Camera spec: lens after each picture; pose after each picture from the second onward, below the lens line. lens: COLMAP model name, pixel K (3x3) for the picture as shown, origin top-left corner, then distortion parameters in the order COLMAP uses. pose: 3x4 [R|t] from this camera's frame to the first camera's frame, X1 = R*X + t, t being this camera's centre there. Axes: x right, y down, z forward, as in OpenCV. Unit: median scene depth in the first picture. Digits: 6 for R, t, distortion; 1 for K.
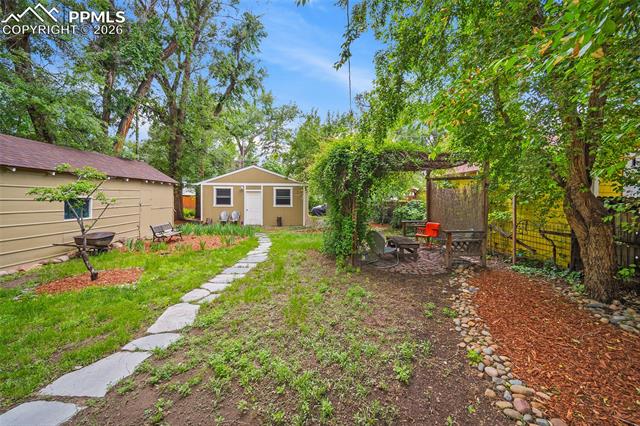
lens RADIAL K [[250.8, 0, 318.5], [0, 250.8, 199.1], [0, 0, 1]] dist [-0.000579, -0.000109]
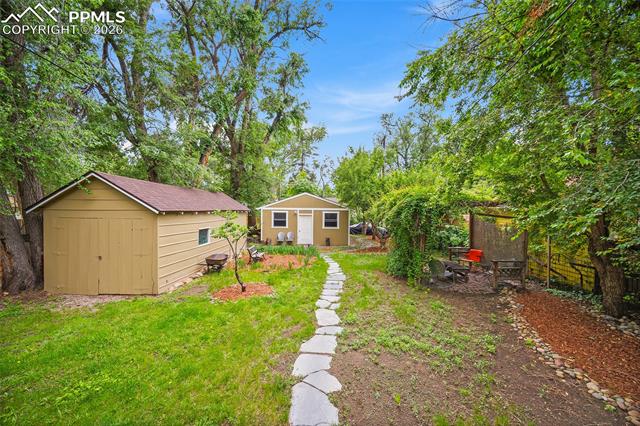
lens RADIAL K [[247.8, 0, 320.0], [0, 247.8, 213.0], [0, 0, 1]] dist [-0.001129, -0.000028]
pose [[0.997627, 0.006134, -0.068570, -0.263373], [-0.005888, 0.999975, 0.003787, -0.103491], [0.068592, -0.003375, 0.997639, -0.299807]]
